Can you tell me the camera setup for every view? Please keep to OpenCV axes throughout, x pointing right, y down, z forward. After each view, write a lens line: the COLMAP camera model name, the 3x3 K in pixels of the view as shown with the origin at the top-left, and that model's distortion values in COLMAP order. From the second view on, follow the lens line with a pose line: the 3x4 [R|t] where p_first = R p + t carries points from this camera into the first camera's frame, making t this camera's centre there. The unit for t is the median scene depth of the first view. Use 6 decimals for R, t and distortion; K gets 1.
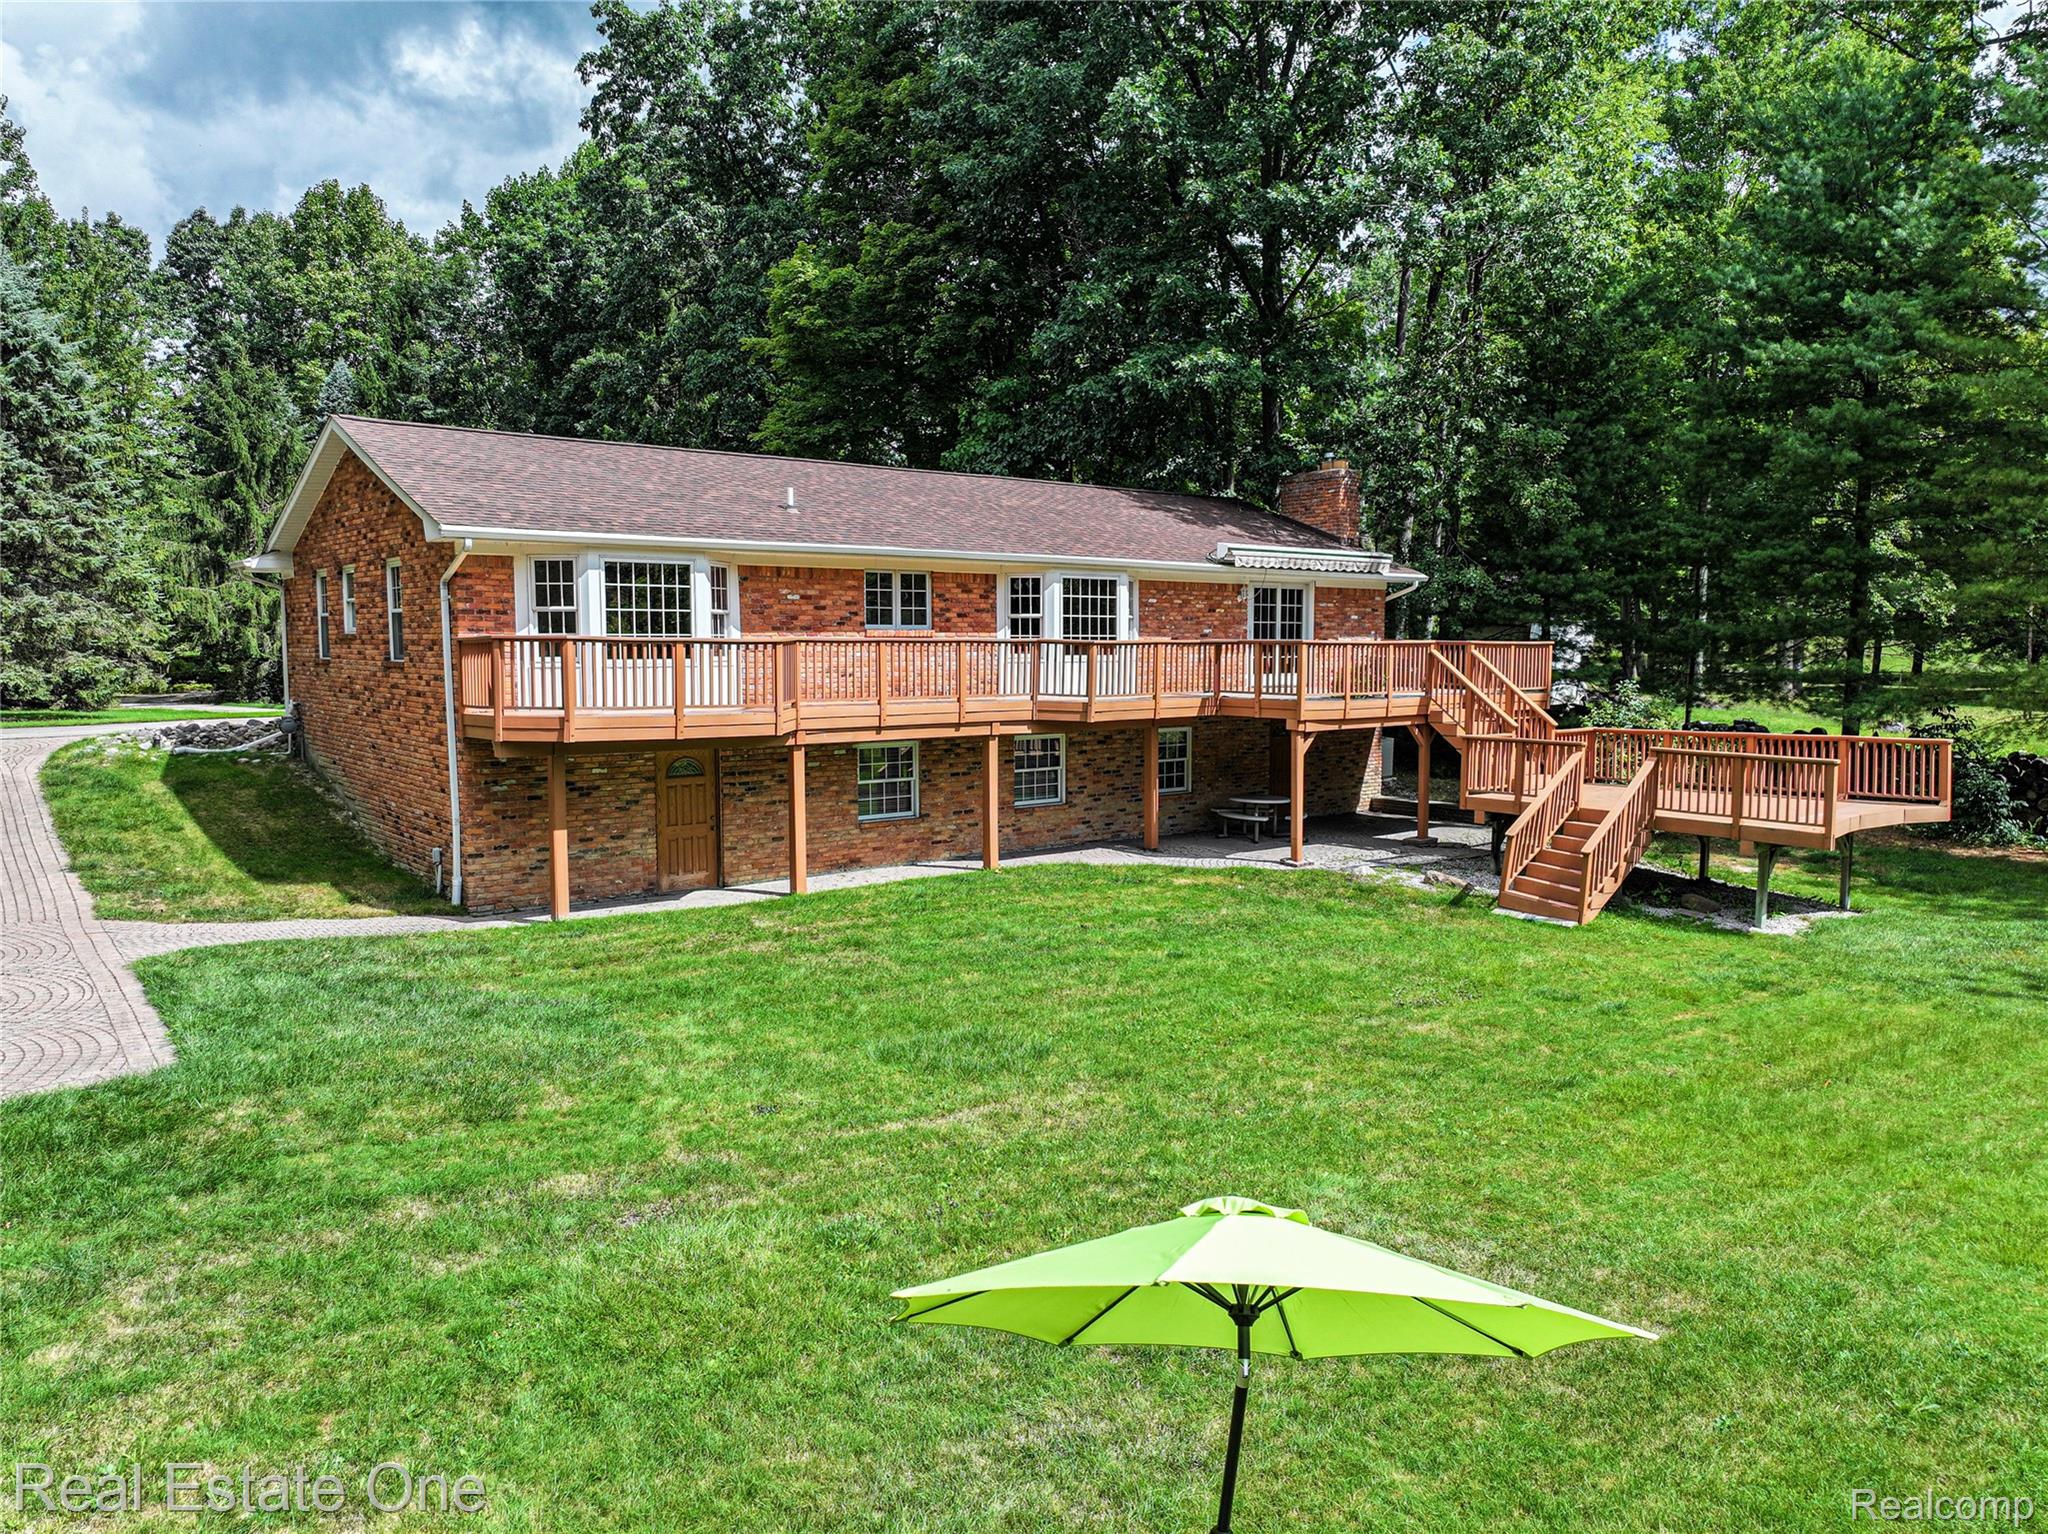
lens RADIAL K [[1451.9, 0, 1033.7], [0, 1451.9, 774.3], [0, 0, 1]] dist [-0.006663, 0.017952]
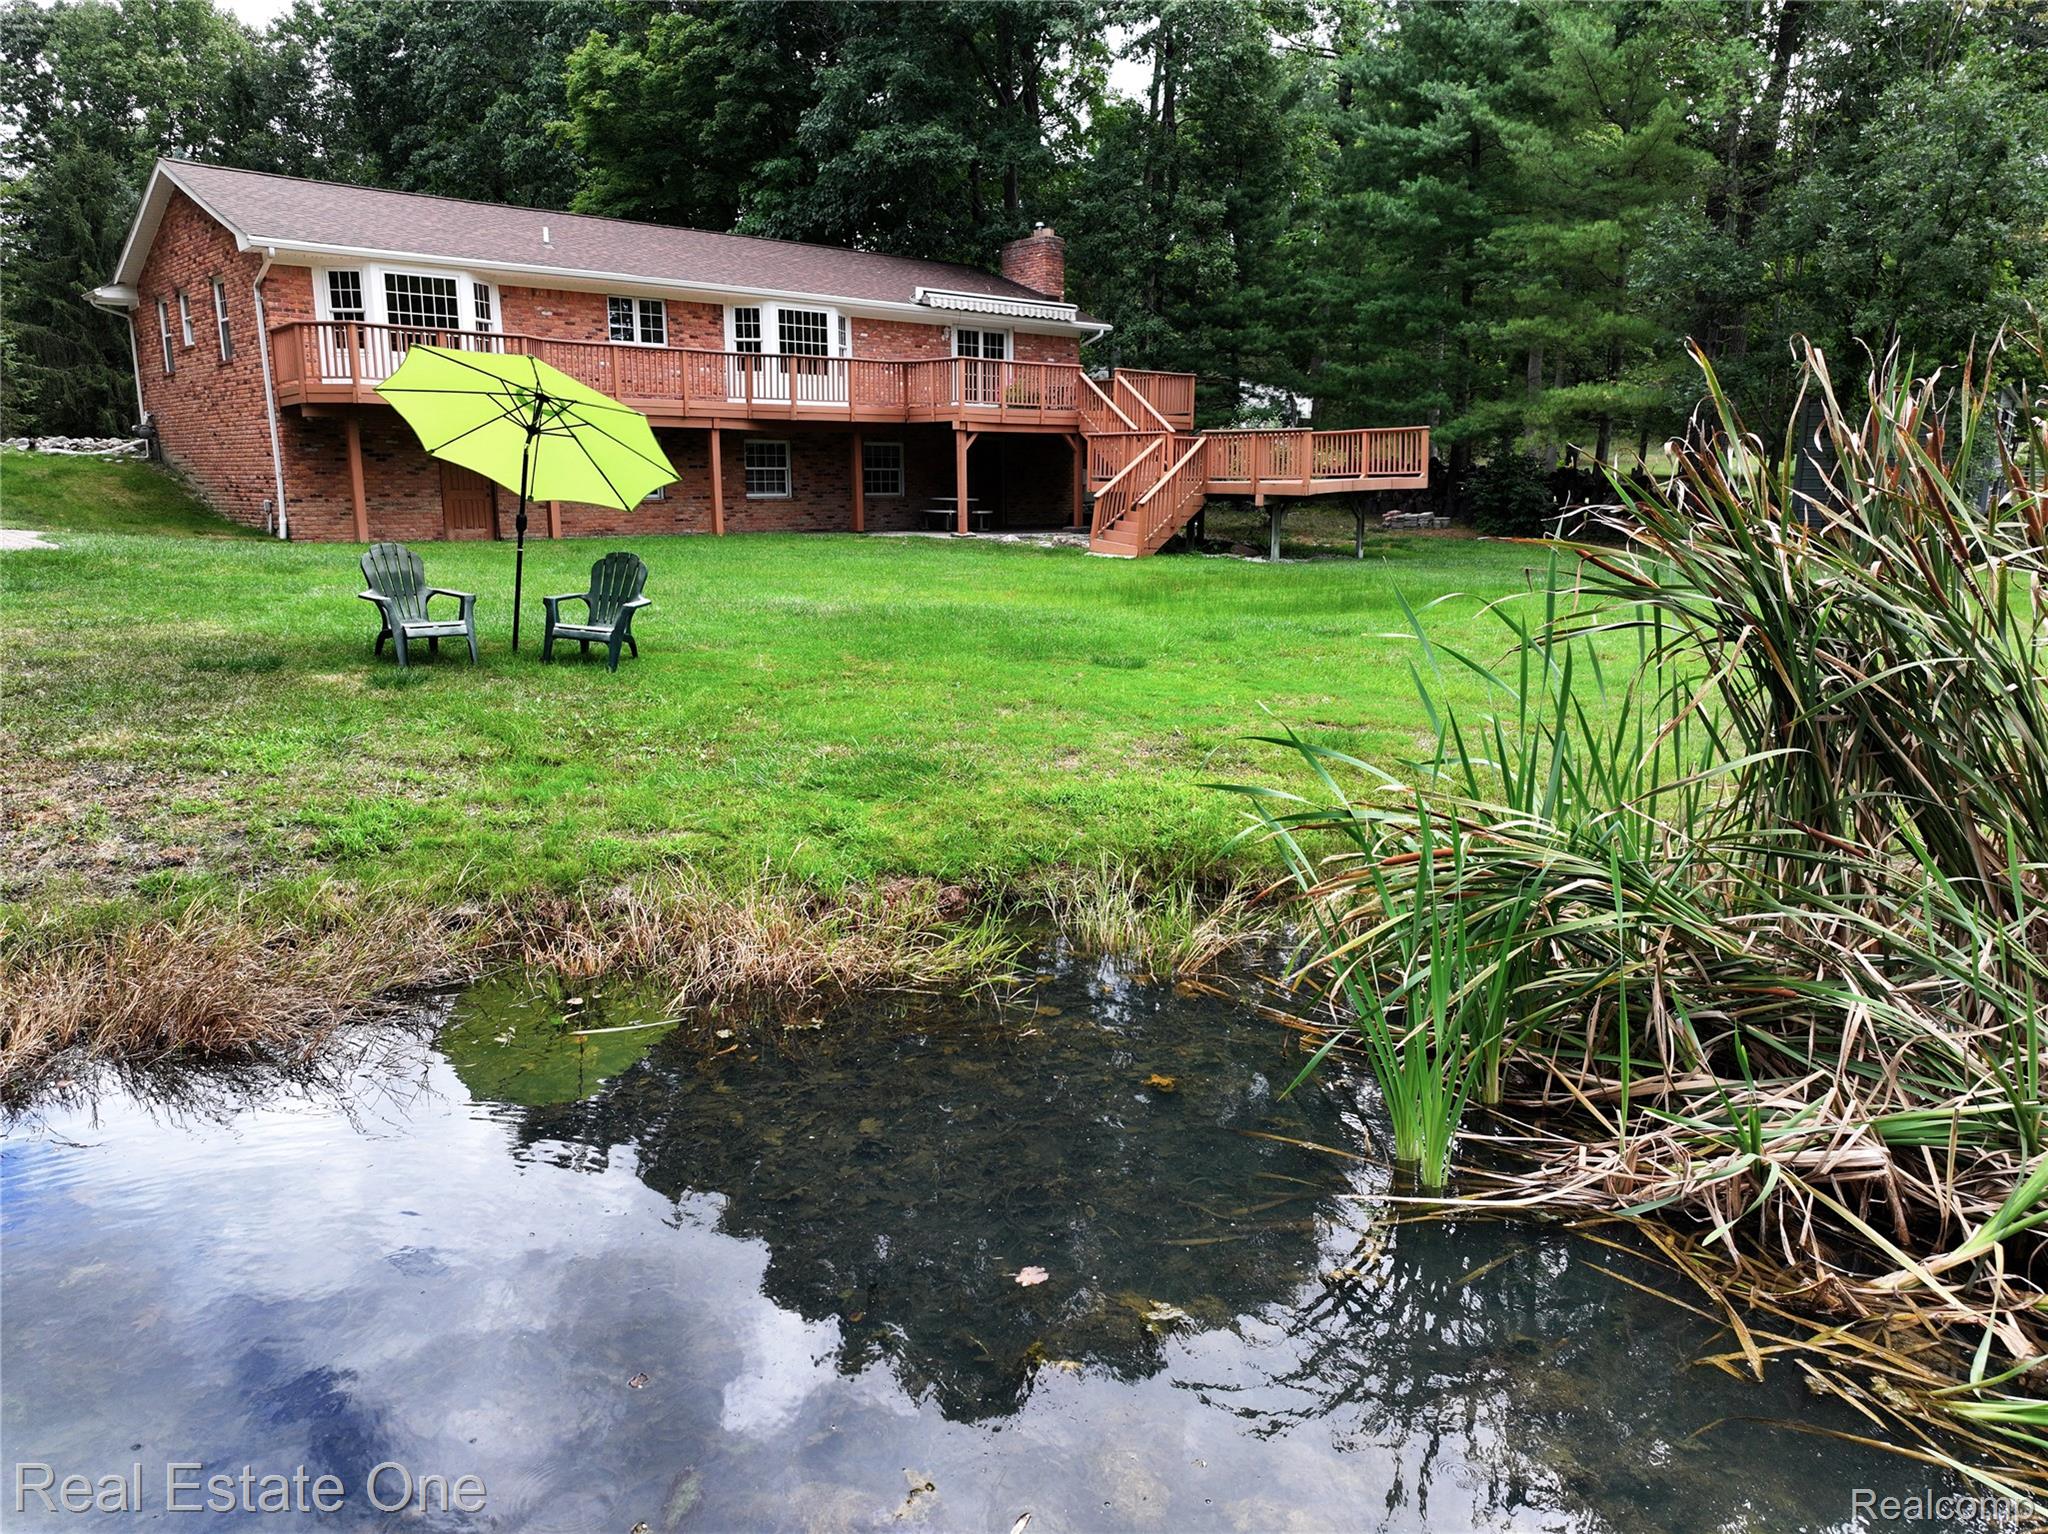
lens RADIAL K [[1451.9, 0, 1033.4], [0, 1451.9, 766.1], [0, 0, 1]] dist [-0.006663, 0.017952]
pose [[0.997932, -0.013795, 0.062780, 0.156961], [0.007105, 0.994387, 0.105565, 0.127083], [-0.063884, -0.104901, 0.992429, -0.299163]]
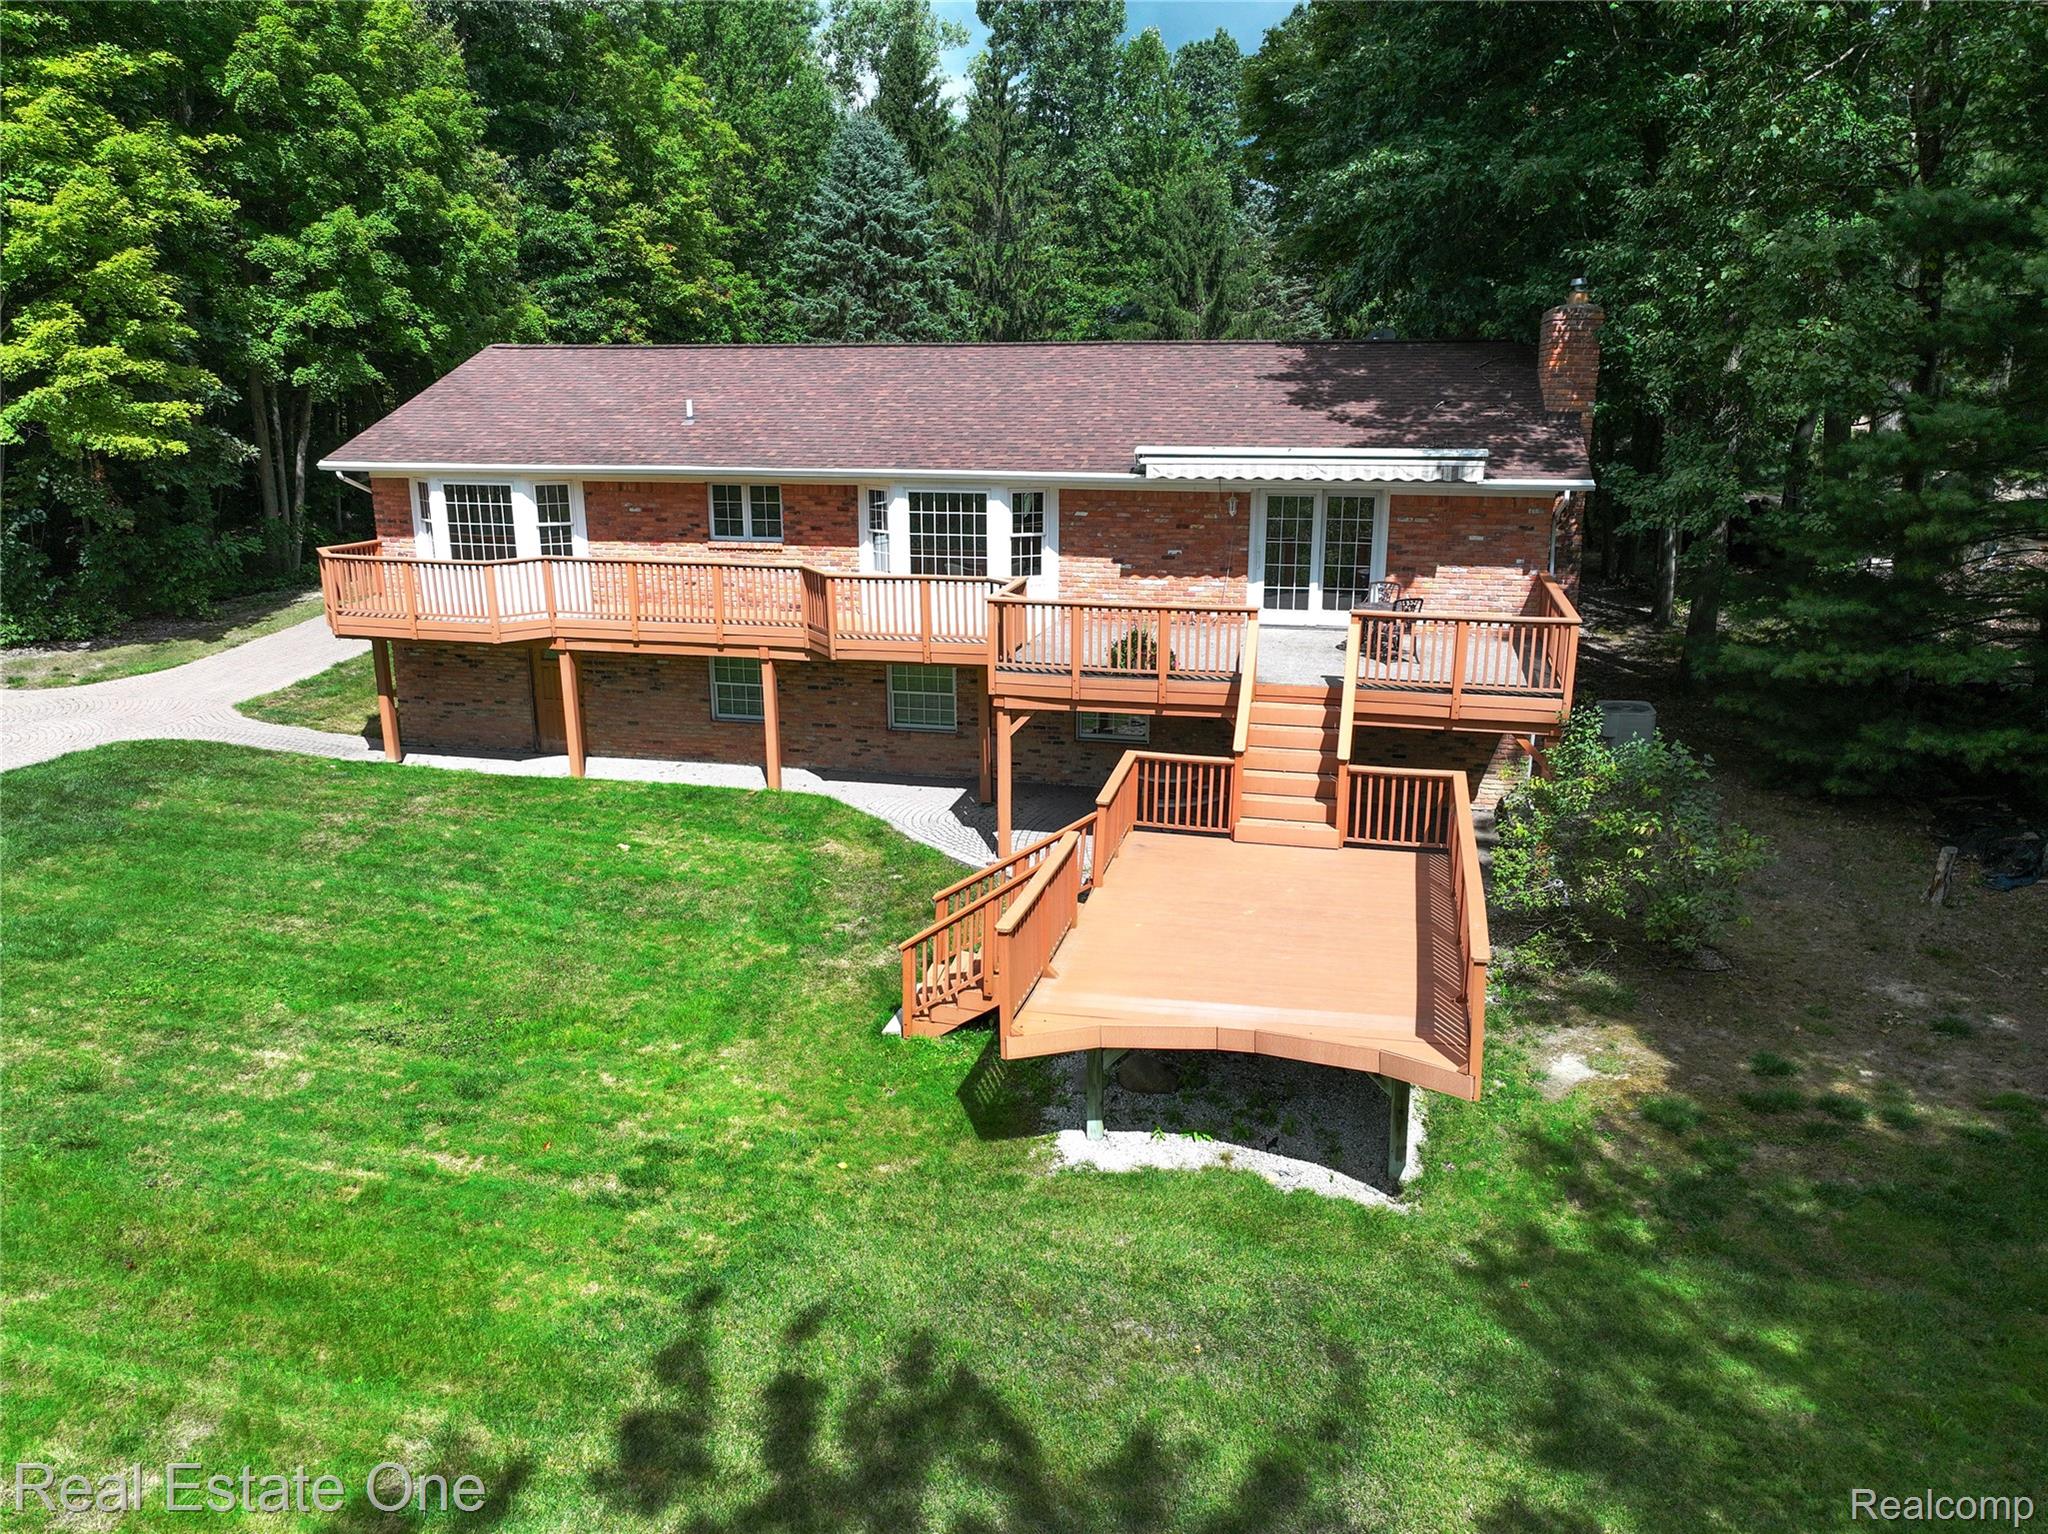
lens RADIAL K [[1451.9, 0, 1024.8], [0, 1451.9, 764.0], [0, 0, 1]] dist [-0.006663, 0.017952]
pose [[0.585204, 0.204064, -0.784789, 0.806548], [-0.069967, 0.976914, 0.201848, -0.157679], [0.807862, -0.063213, 0.585972, 0.523756]]
